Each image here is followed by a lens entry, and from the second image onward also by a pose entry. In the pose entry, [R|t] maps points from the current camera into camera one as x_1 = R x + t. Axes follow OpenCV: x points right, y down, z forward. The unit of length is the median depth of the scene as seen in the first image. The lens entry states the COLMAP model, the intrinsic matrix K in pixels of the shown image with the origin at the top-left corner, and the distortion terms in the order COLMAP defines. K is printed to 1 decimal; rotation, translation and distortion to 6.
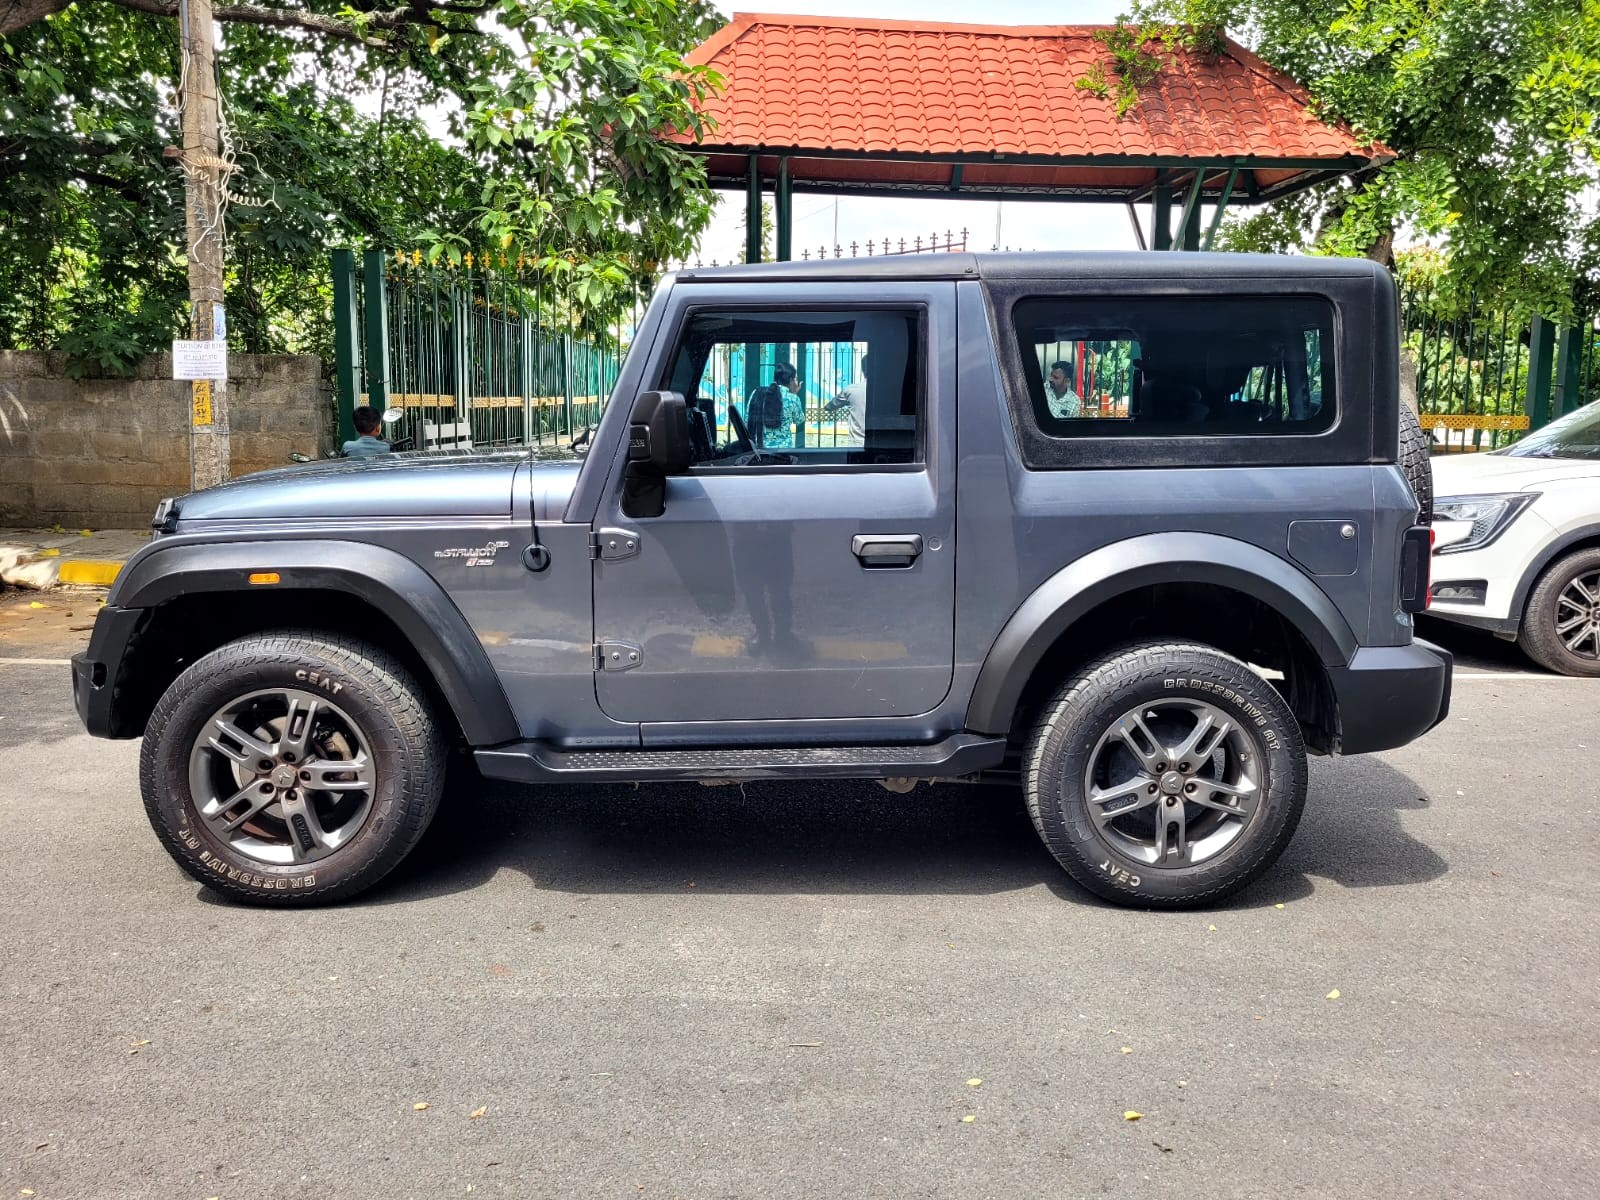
lens RADIAL K [[1235.3, 0, 799.4], [0, 1235.3, 583.0], [0, 0, 1]] dist [0.007989, -0.001744]
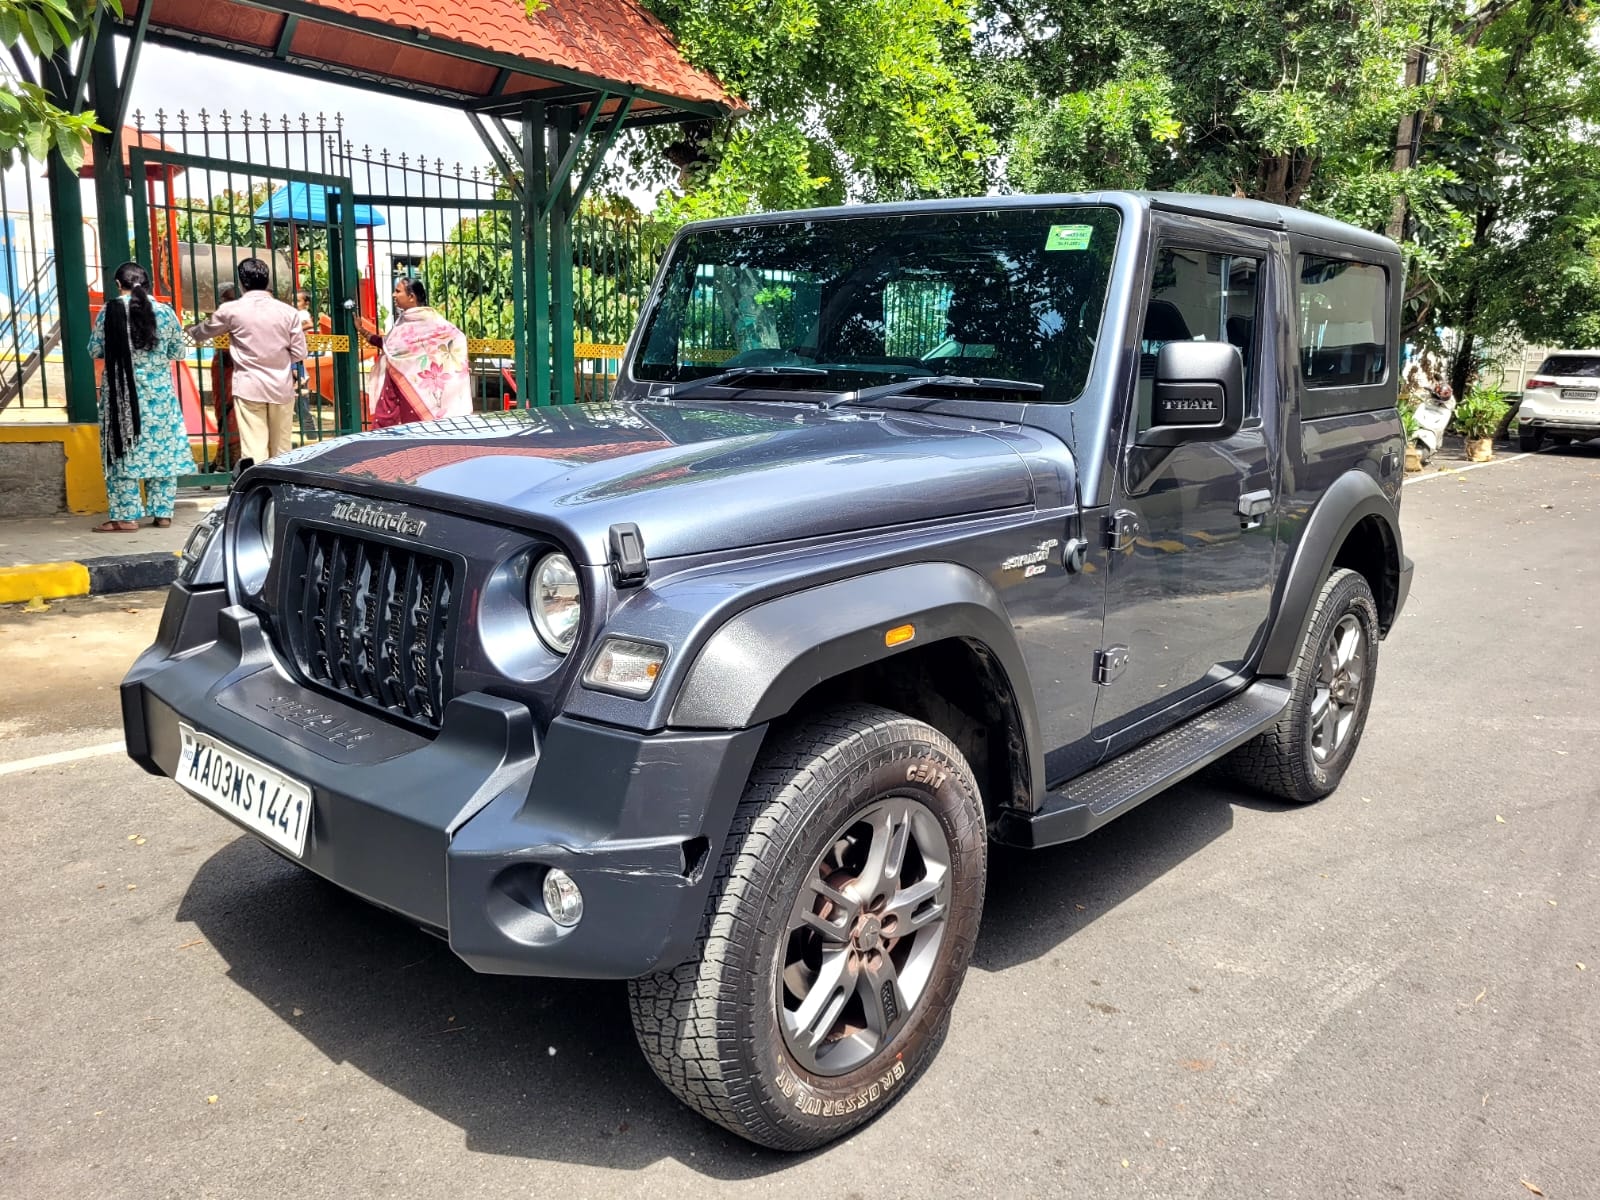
lens RADIAL K [[1235.3, 0, 800.1], [0, 1235.3, 600.6], [0, 0, 1]] dist [0.007989, -0.001744]
pose [[0.660519, -0.132317, 0.739058, -0.600567], [0.074490, 0.991041, 0.110857, -0.060757], [-0.747105, -0.018171, 0.664458, 0.405901]]
